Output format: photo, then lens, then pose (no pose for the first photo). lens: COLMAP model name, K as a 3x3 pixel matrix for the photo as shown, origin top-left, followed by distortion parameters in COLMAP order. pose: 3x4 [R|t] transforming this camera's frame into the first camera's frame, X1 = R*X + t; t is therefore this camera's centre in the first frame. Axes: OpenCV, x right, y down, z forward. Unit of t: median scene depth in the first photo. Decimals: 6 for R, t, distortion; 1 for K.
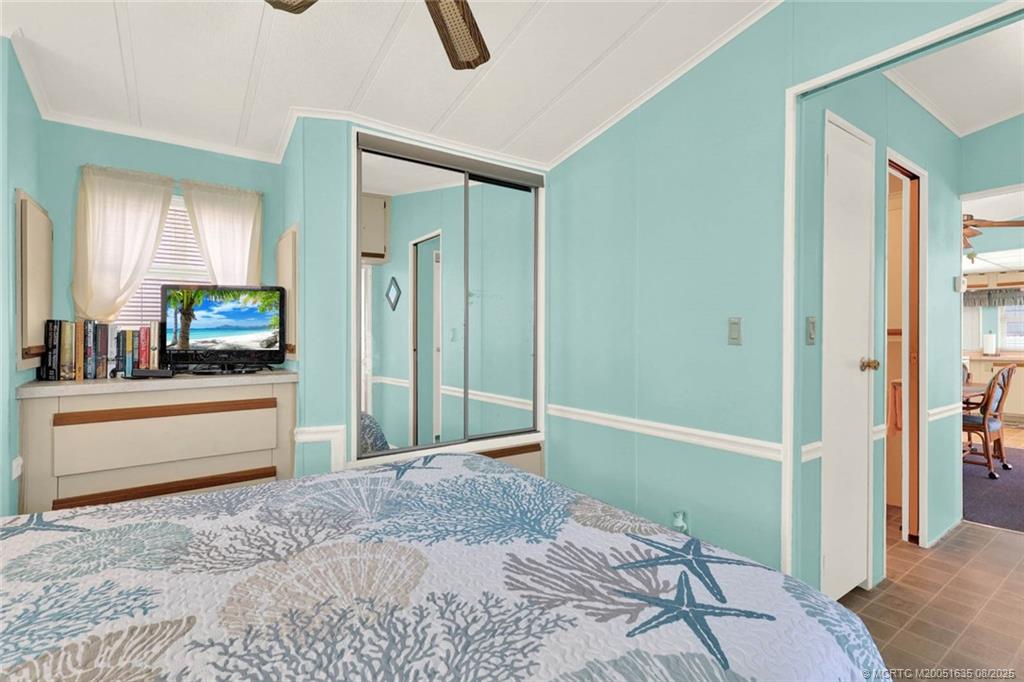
lens RADIAL K [[494.5, 0, 509.9], [0, 494.5, 339.2], [0, 0, 1]] dist [0.005507, 0.001042]
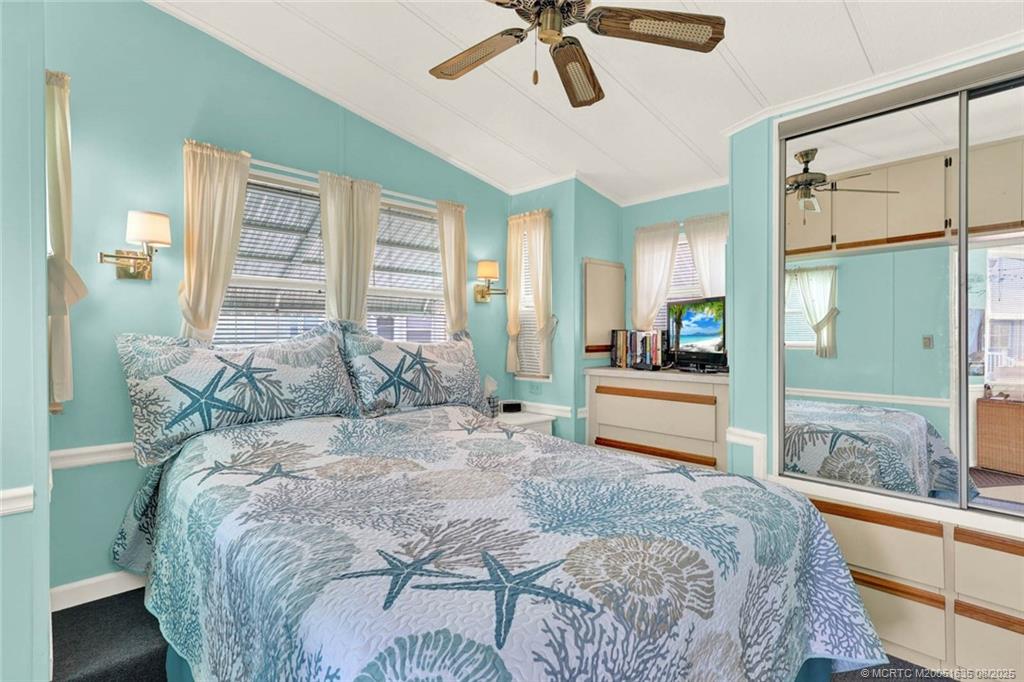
lens RADIAL K [[494.5, 0, 512.7], [0, 494.5, 337.9], [0, 0, 1]] dist [0.005507, 0.001042]
pose [[0.139214, 0.001234, -0.990262, 0.686062], [-0.015624, 0.999877, -0.000951, -0.006943], [0.990139, 0.015604, 0.139216, 0.473921]]
